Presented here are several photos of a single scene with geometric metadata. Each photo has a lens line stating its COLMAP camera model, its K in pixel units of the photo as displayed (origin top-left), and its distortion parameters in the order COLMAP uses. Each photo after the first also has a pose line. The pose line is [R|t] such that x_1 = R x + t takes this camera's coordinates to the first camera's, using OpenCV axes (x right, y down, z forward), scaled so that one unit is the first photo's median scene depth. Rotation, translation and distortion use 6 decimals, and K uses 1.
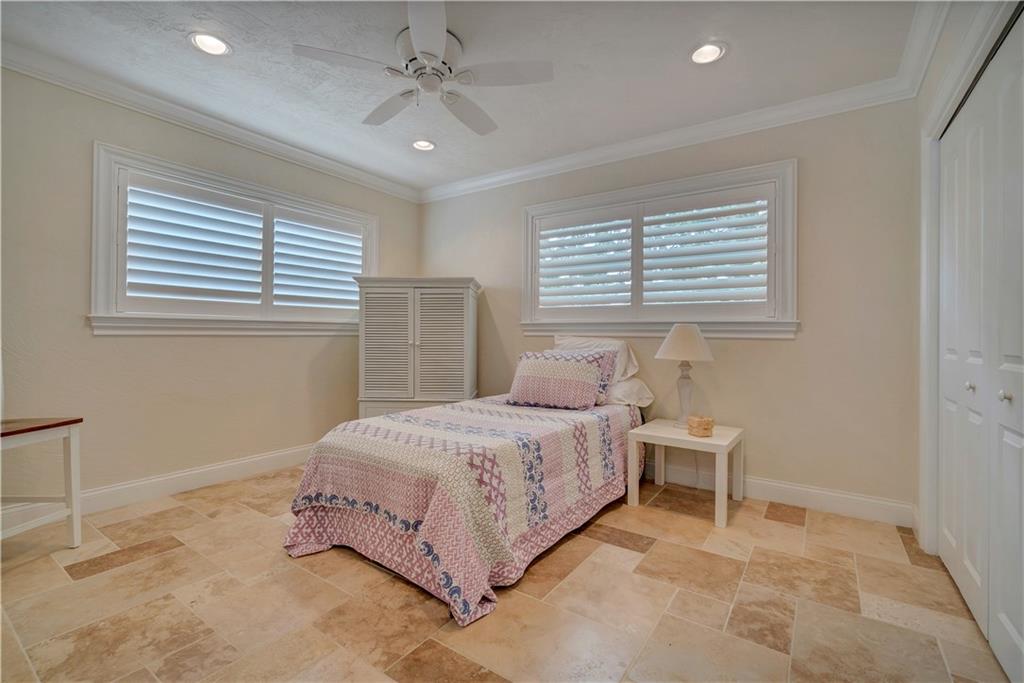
lens RADIAL K [[456.2, 0, 509.2], [0, 456.2, 329.4], [0, 0, 1]] dist [-0.001943, -0.000083]
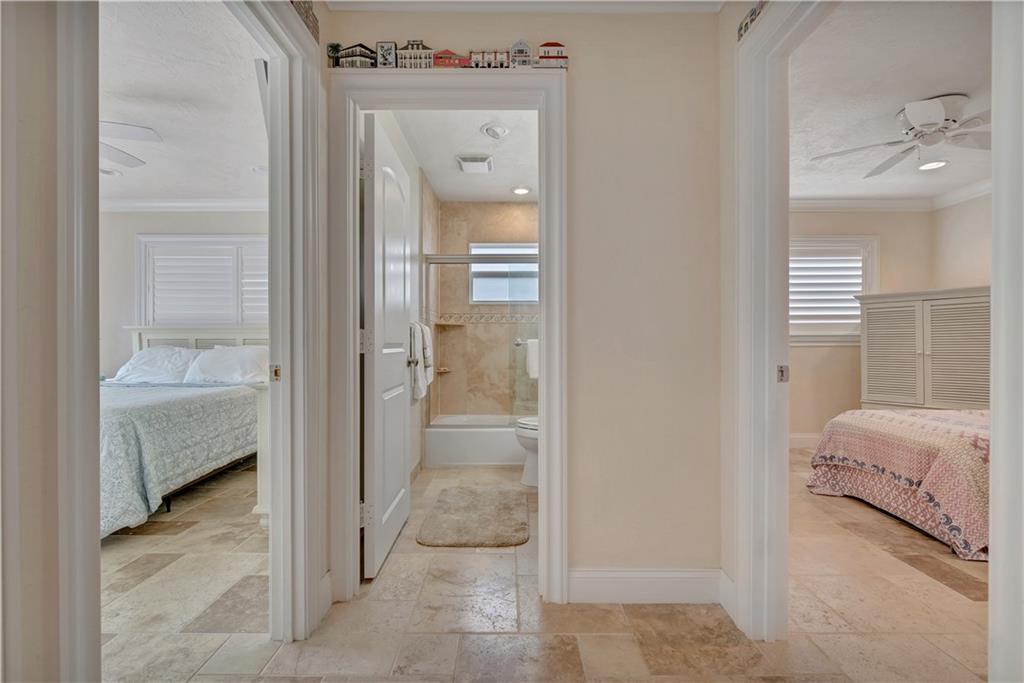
lens RADIAL K [[451.5, 0, 508.5], [0, 451.5, 343.6], [0, 0, 1]] dist [-0.003117, 0.000275]
pose [[0.567112, -0.009342, -0.823588, 0.183294], [0.014181, 0.999898, -0.001576, -0.005166], [0.823519, -0.010786, 0.567187, -0.667537]]
